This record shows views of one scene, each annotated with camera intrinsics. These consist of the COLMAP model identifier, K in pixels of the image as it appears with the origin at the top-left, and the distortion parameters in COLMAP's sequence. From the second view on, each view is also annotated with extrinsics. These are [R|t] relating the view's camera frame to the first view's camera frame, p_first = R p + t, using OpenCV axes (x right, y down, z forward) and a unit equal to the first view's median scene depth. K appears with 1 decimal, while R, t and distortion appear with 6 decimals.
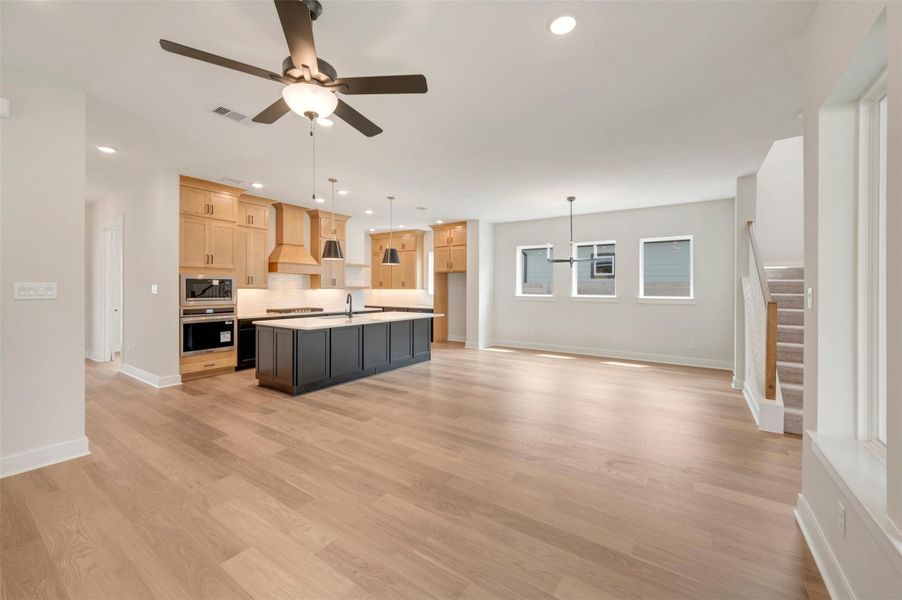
lens RADIAL K [[358.8, 0, 451.3], [0, 358.8, 290.7], [0, 0, 1]] dist [-0.002365, 0.000192]
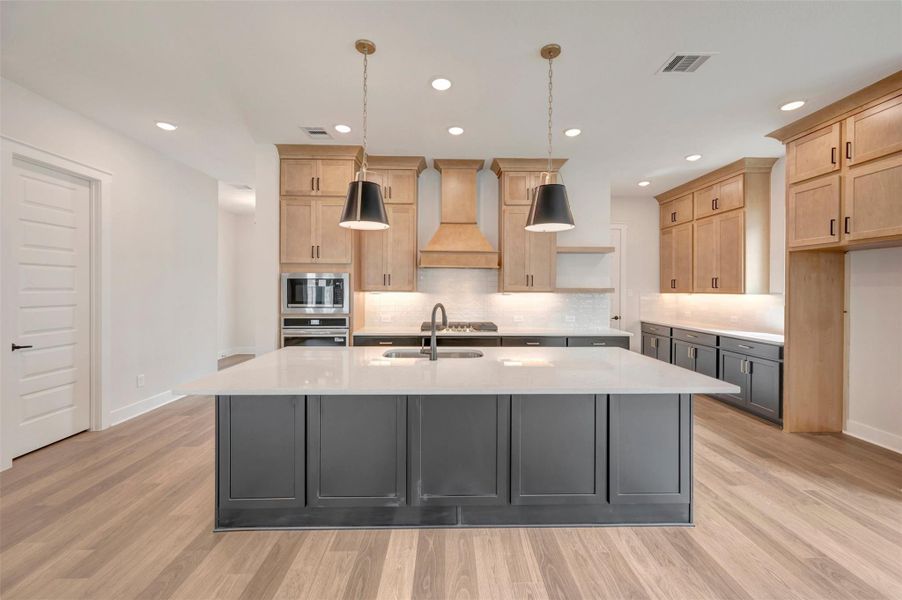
lens RADIAL K [[356.5, 0, 455.3], [0, 356.5, 292.7], [0, 0, 1]] dist [0.001069, 0.000237]
pose [[0.589631, 0.004659, -0.807660, 0.088002], [-0.006615, 0.999978, 0.000939, -0.005927], [0.807646, 0.004789, 0.589648, 0.800178]]
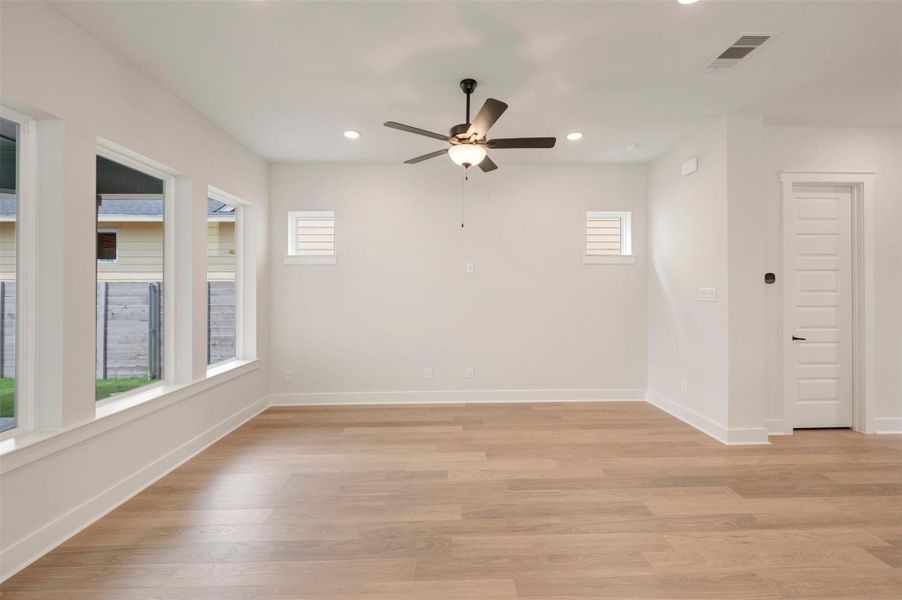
lens RADIAL K [[365.6, 0, 458.9], [0, 365.6, 288.4], [0, 0, 1]] dist [-0.001311, 0.000147]
pose [[-0.804899, -0.007357, -0.593366, 0.165037], [-0.005941, 0.999973, -0.004341, -0.004986], [0.593382, 0.000031, -0.804921, 0.760743]]
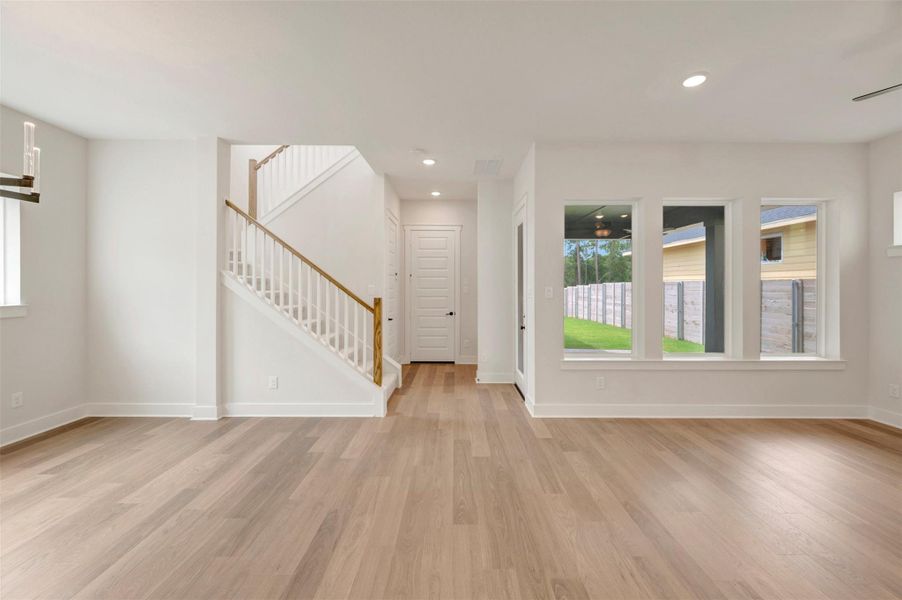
lens RADIAL K [[358.8, 0, 451.3], [0, 358.8, 290.7], [0, 0, 1]] dist [-0.002365, 0.000192]
pose [[-0.561586, -0.015124, 0.827280, -0.094970], [0.000195, 0.999830, 0.018411, -0.008487], [-0.827419, 0.010501, -0.561487, 0.925585]]
